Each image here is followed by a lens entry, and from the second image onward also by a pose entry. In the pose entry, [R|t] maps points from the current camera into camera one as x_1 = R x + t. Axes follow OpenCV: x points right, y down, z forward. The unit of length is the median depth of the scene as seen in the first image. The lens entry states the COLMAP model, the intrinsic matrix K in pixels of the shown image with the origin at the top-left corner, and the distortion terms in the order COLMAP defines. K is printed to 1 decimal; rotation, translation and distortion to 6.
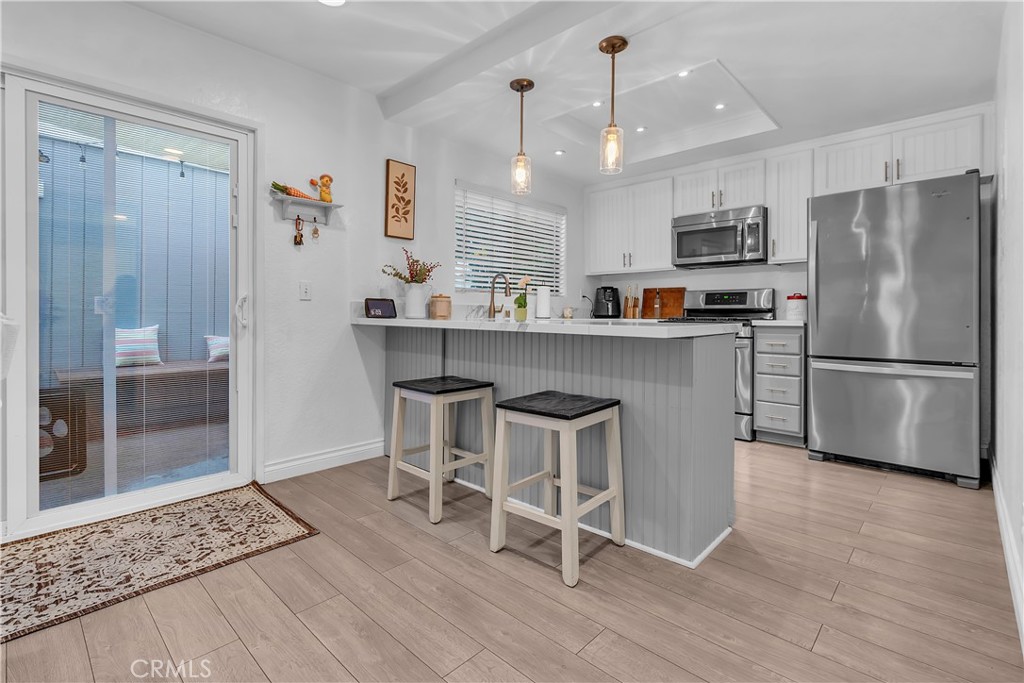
lens RADIAL K [[478.7, 0, 516.6], [0, 478.7, 315.2], [0, 0, 1]] dist [-0.001310, 0.000129]
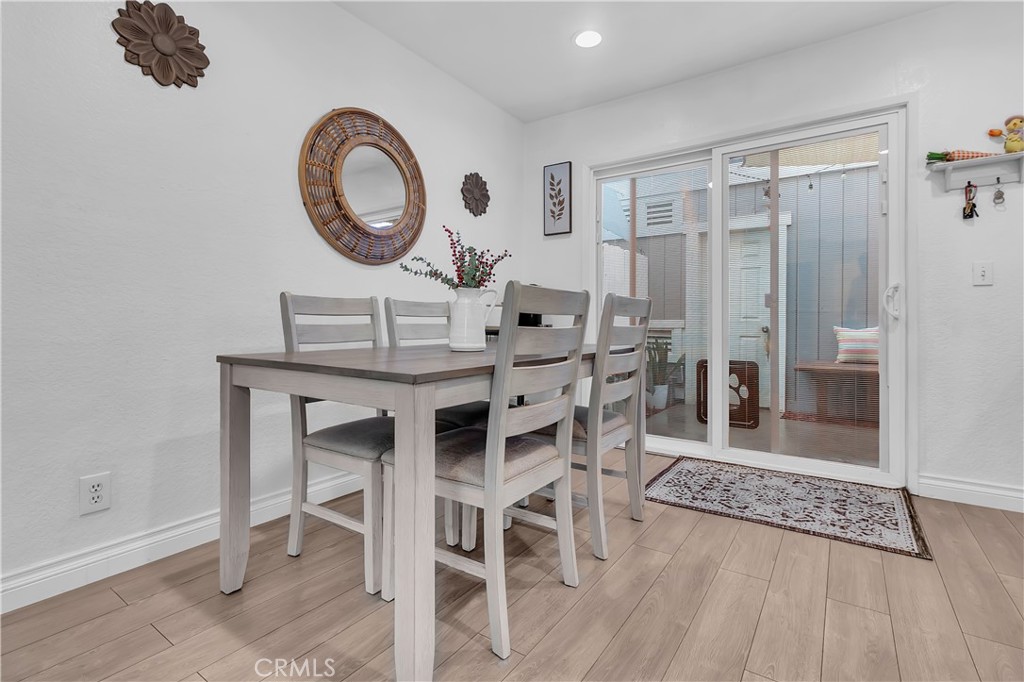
lens RADIAL K [[478.7, 0, 517.4], [0, 478.7, 321.8], [0, 0, 1]] dist [-0.001310, 0.000129]
pose [[0.139276, -0.008207, -0.990220, 0.366844], [-0.007531, 0.999928, -0.009346, 0.065718], [0.990225, 0.008759, 0.139204, 0.201934]]
